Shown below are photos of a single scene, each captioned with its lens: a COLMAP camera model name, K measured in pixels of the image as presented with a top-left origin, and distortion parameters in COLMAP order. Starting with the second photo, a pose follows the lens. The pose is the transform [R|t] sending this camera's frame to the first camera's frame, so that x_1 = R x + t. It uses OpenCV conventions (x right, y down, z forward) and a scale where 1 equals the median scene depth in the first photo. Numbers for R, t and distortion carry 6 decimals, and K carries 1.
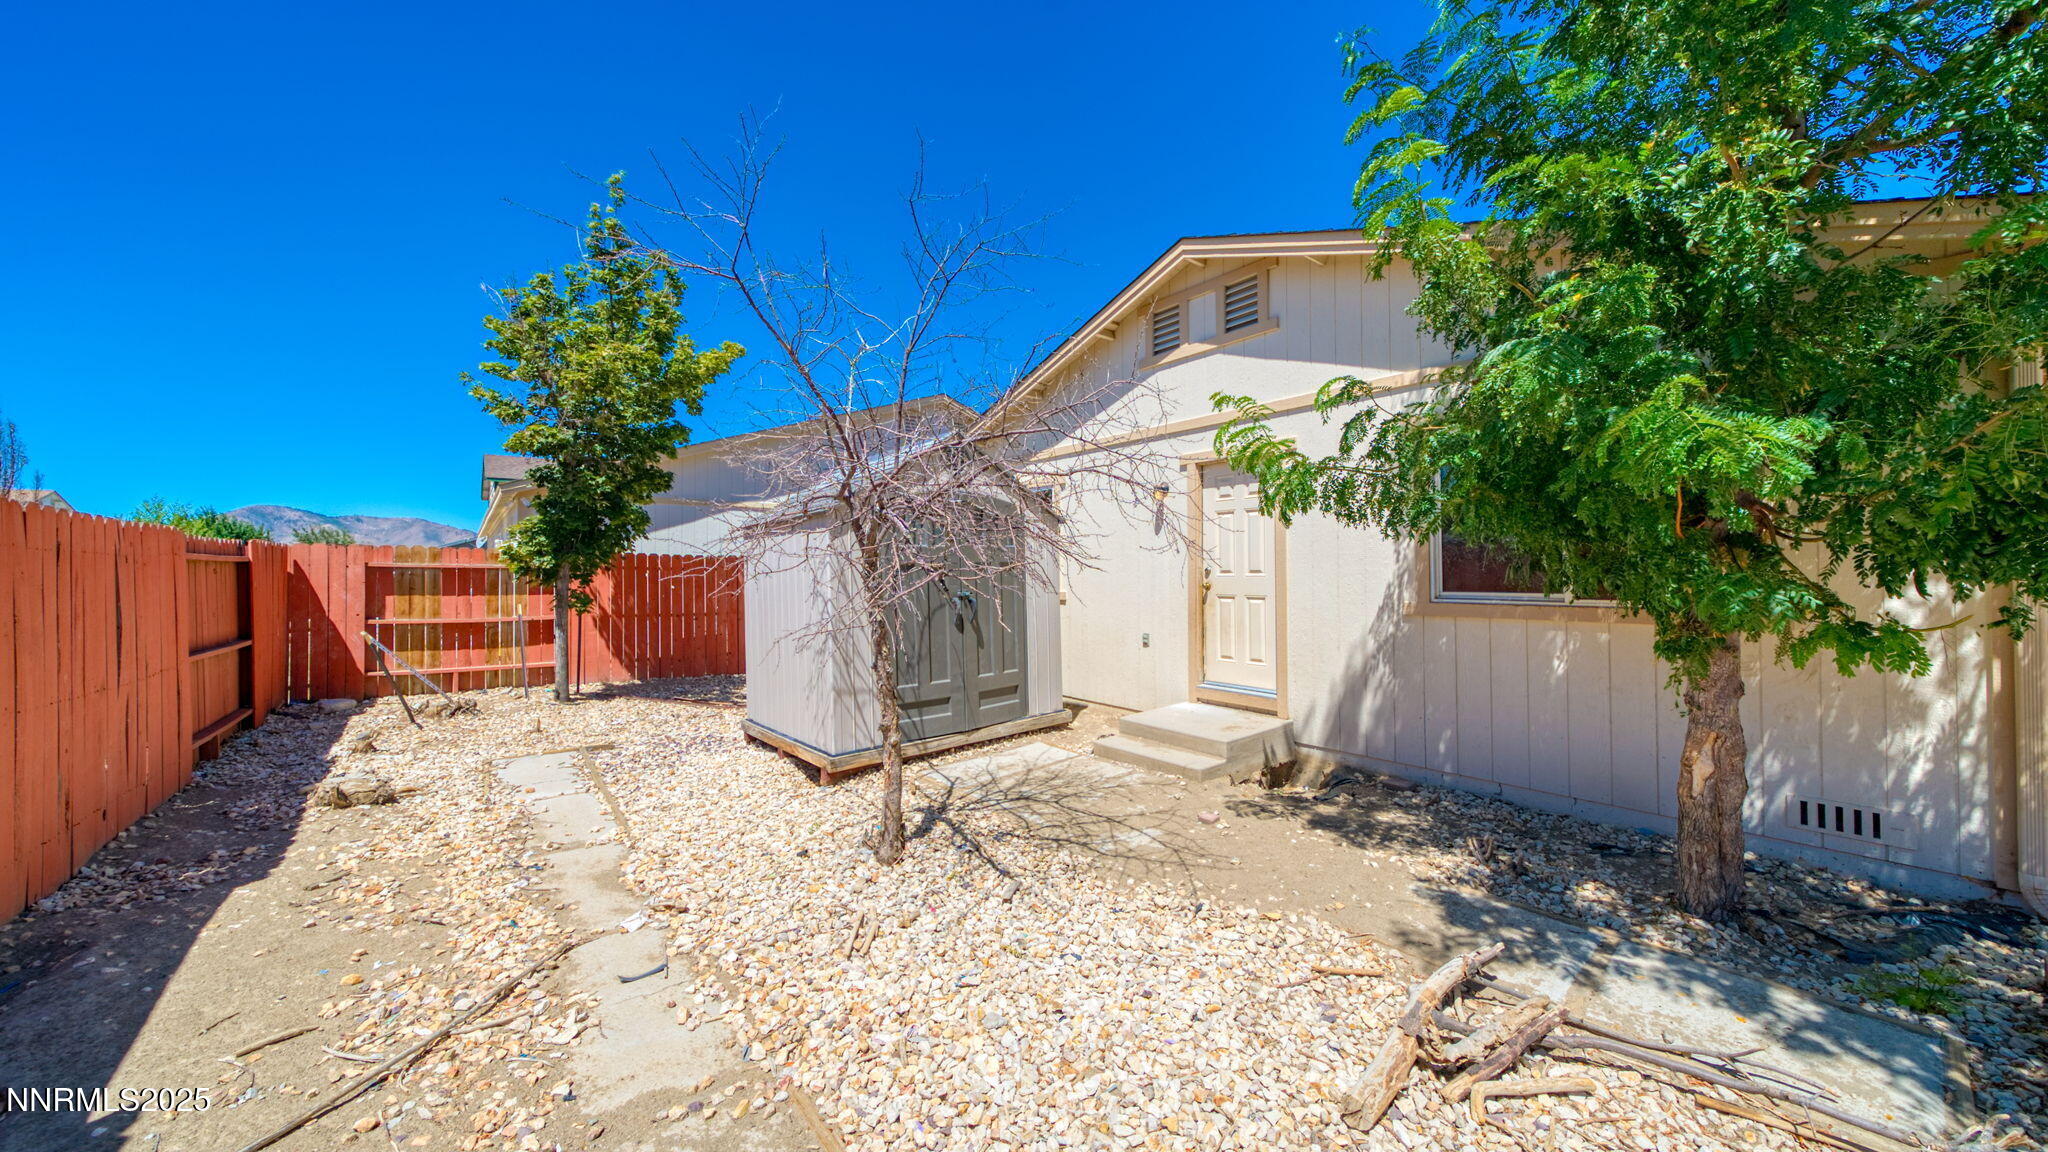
lens RADIAL K [[697.0, 0, 1024.0], [0, 697.0, 576.0], [0, 0, 1]] dist [0.000148, -0.000035]
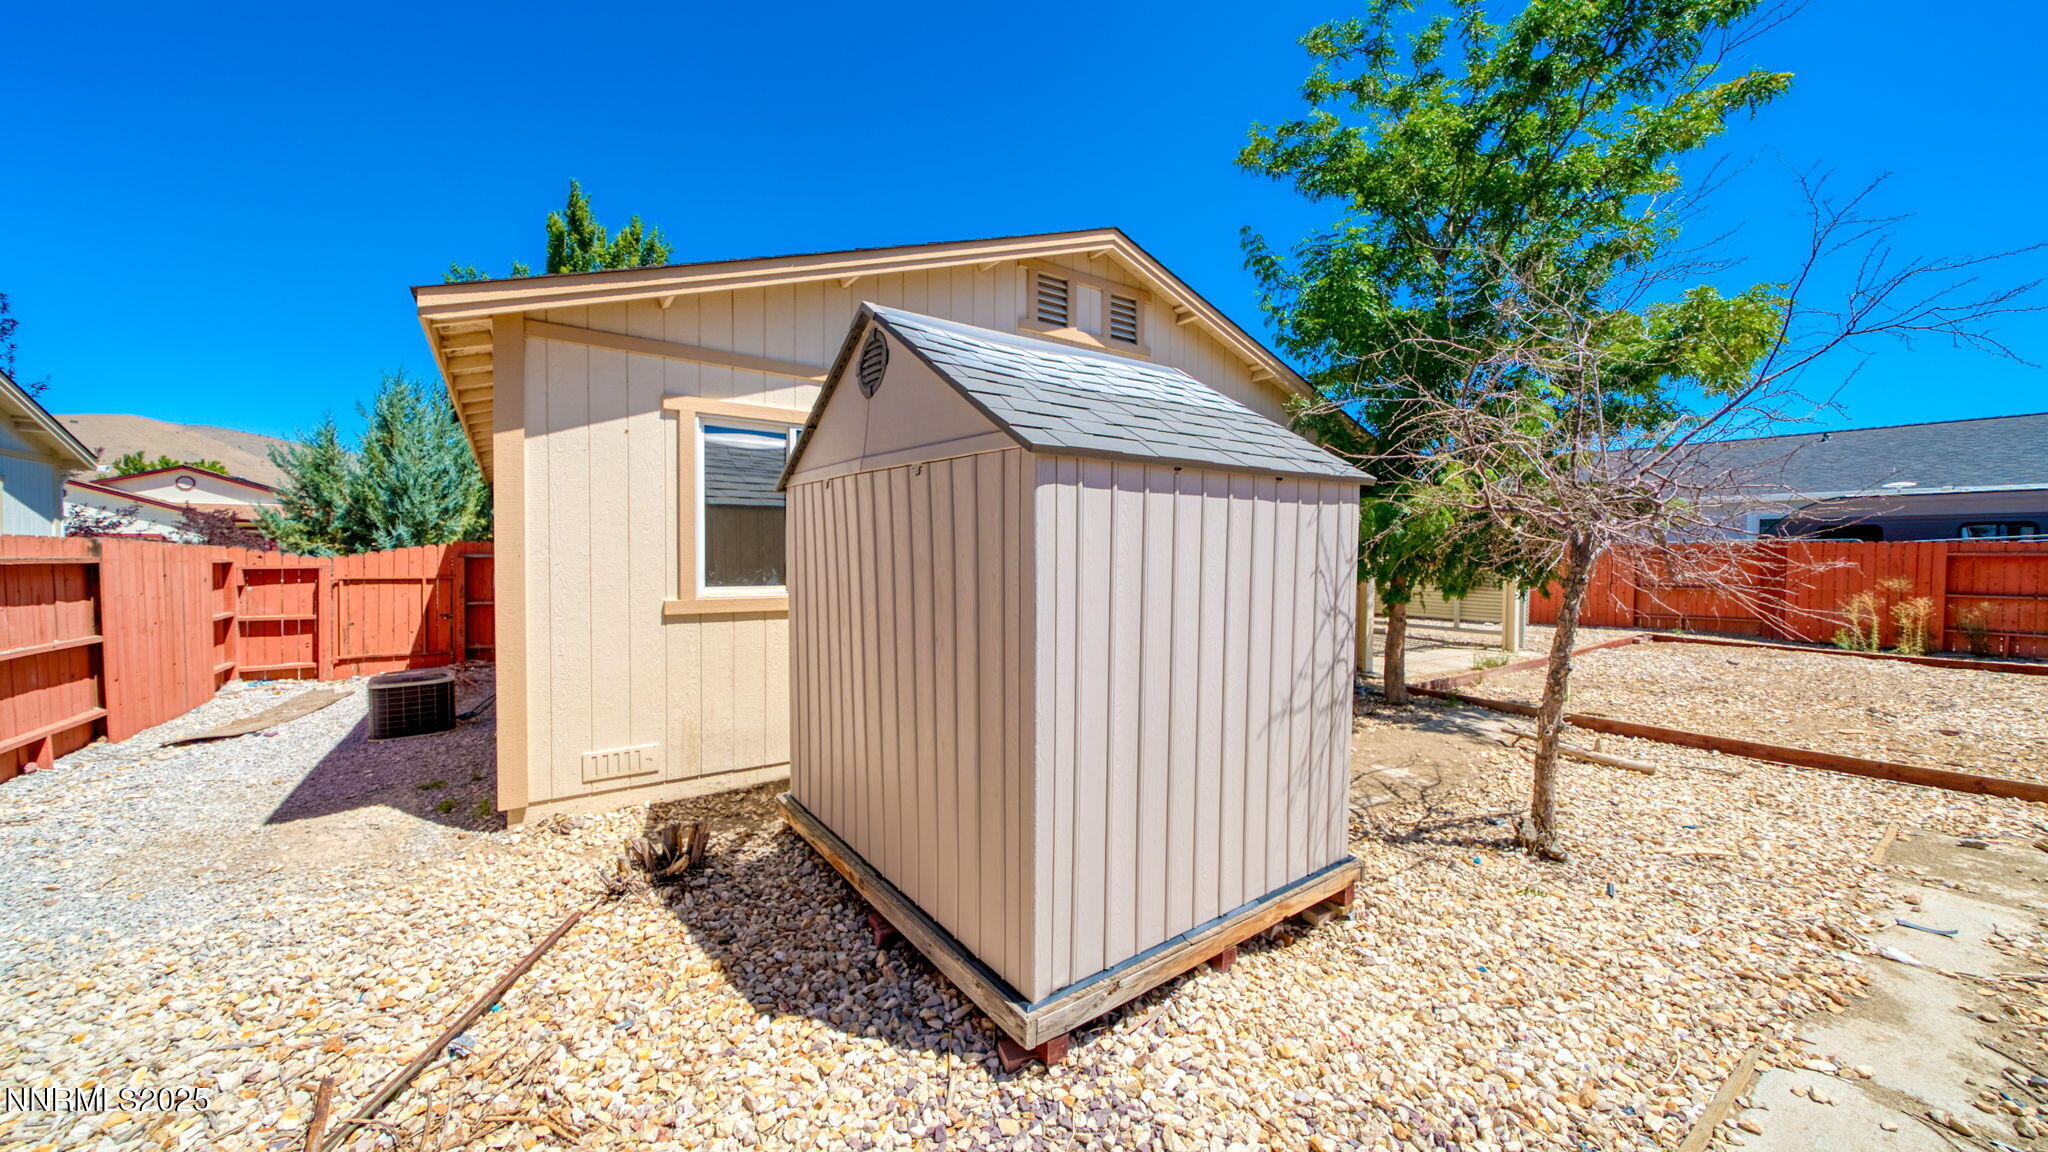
lens RADIAL K [[734.0, 0, 977.3], [0, 734.0, 577.3], [0, 0, 1]] dist [-0.000013, -0.000122]
pose [[0.066505, -0.027412, 0.997409, -1.257496], [-0.005143, 0.999600, 0.027815, -0.028332], [-0.997773, -0.006979, 0.066337, 1.686389]]
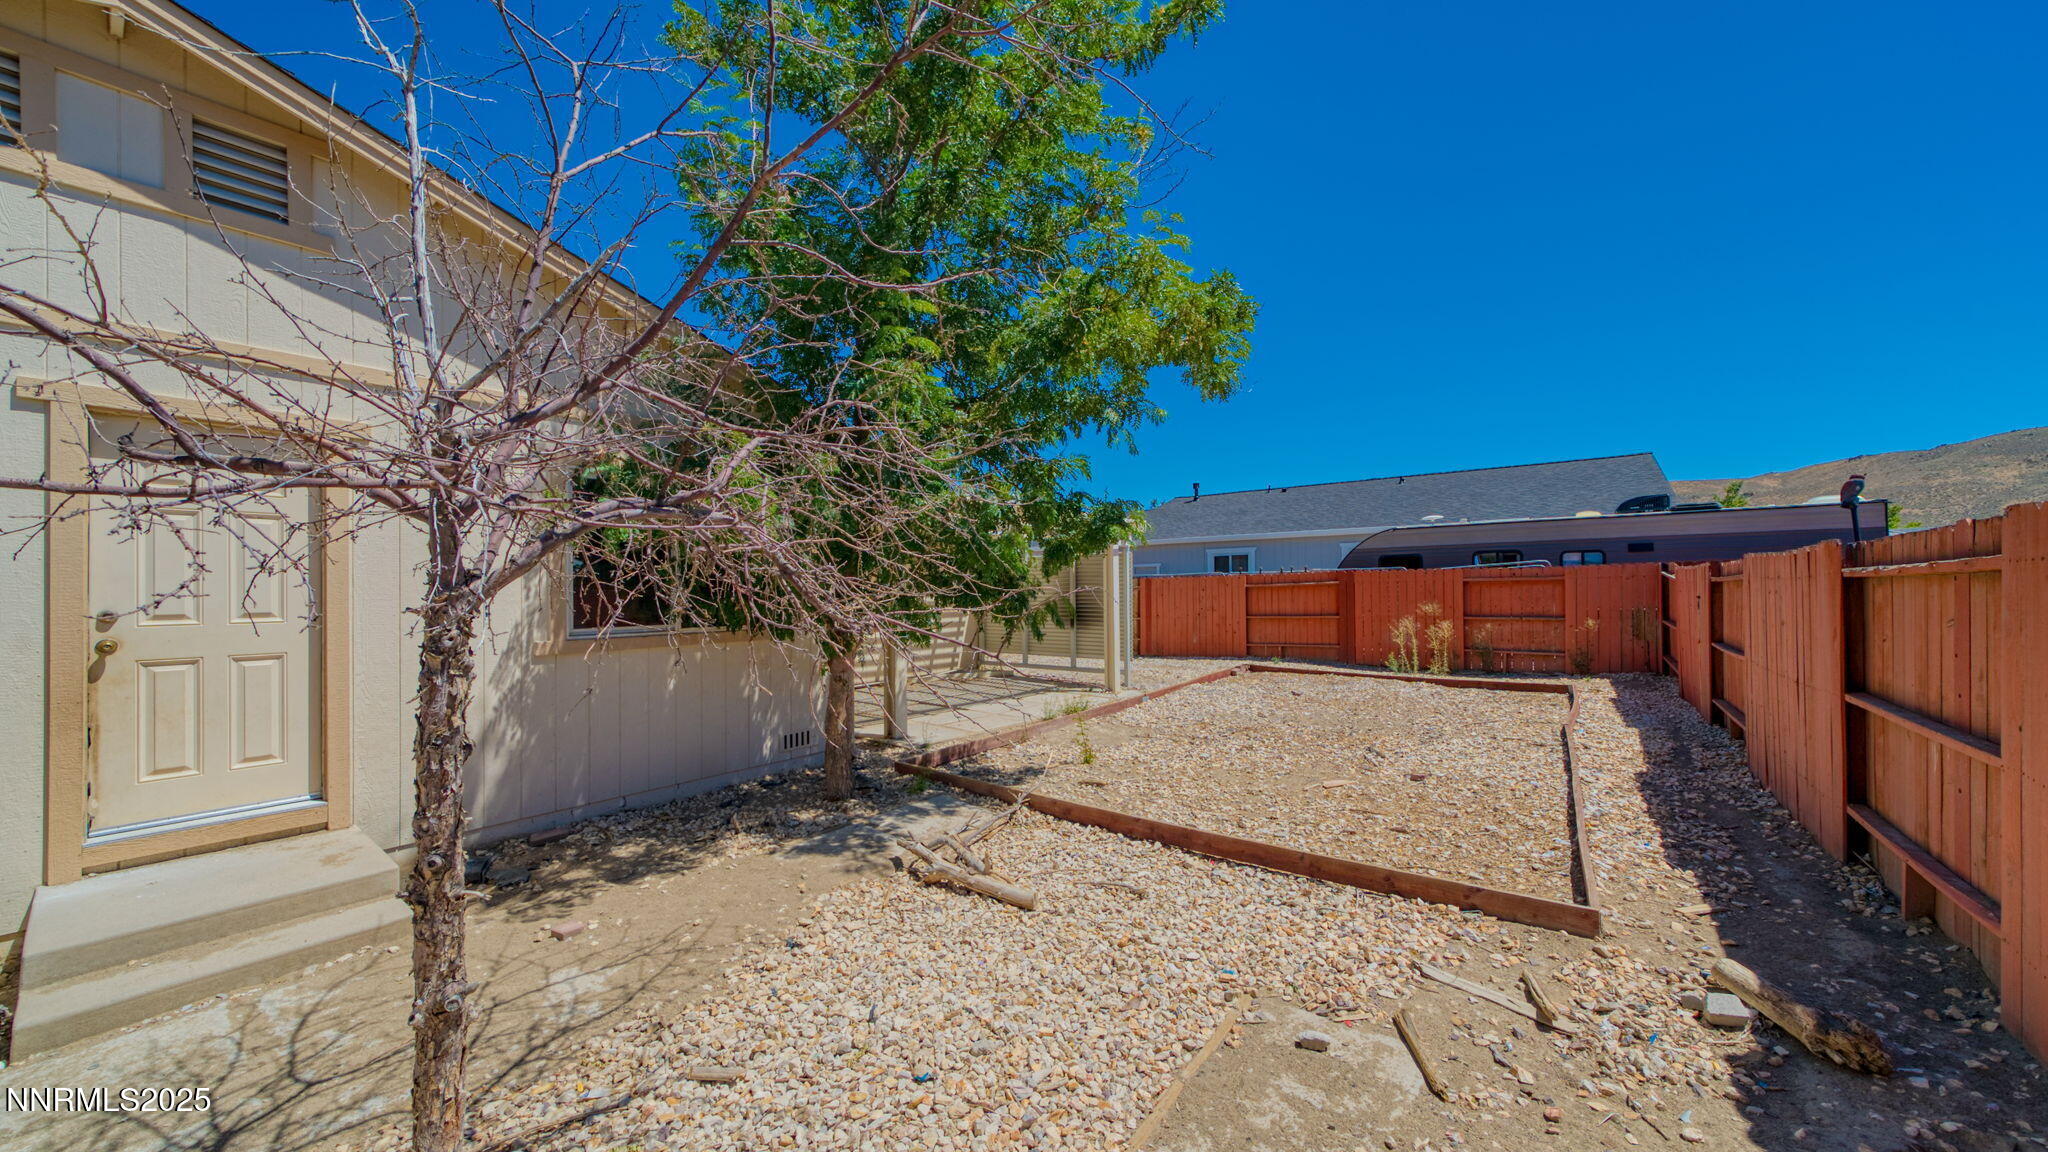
lens RADIAL K [[726.4, 0, 1030.0], [0, 726.4, 583.1], [0, 0, 1]] dist [-0.000616, -0.000141]
pose [[-0.258752, 0.015161, 0.965825, -0.687830], [0.011250, 0.999856, -0.012681, -0.027431], [-0.965878, 0.007584, -0.258885, 0.730055]]
